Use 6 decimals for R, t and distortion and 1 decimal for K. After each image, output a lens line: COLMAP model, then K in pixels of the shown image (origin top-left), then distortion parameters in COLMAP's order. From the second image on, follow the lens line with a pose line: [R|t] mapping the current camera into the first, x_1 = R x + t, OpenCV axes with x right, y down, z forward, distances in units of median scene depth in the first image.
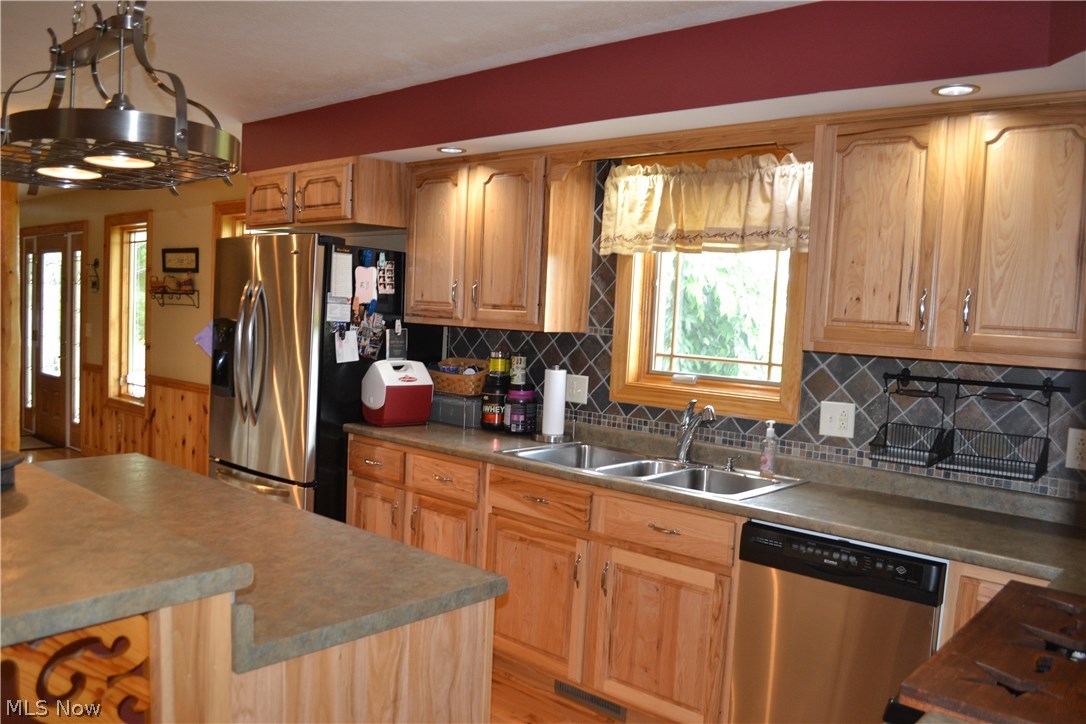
lens RADIAL K [[878.9, 0, 533.4], [0, 878.9, 364.7], [0, 0, 1]] dist [-0.073910, 0.014676]
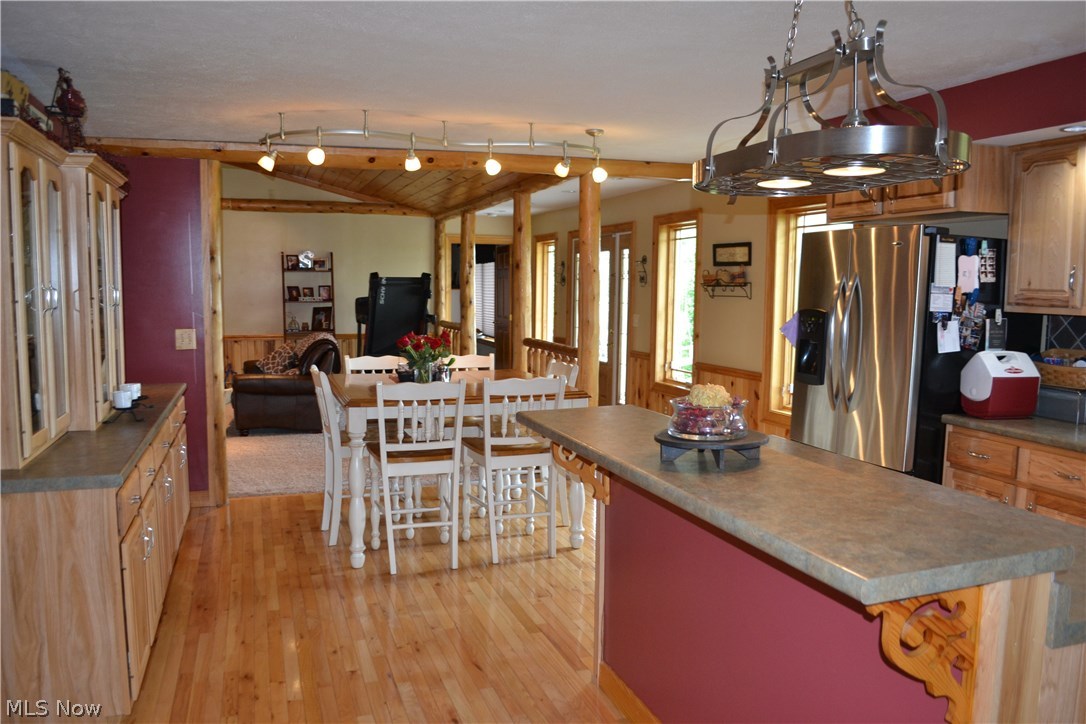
lens RADIAL K [[878.9, 0, 543.9], [0, 878.9, 365.8], [0, 0, 1]] dist [-0.073910, 0.014676]
pose [[0.872335, 0.014214, -0.488702, -0.130638], [-0.006490, 0.999826, 0.017495, -0.002112], [0.488866, -0.012090, 0.872275, -0.076375]]
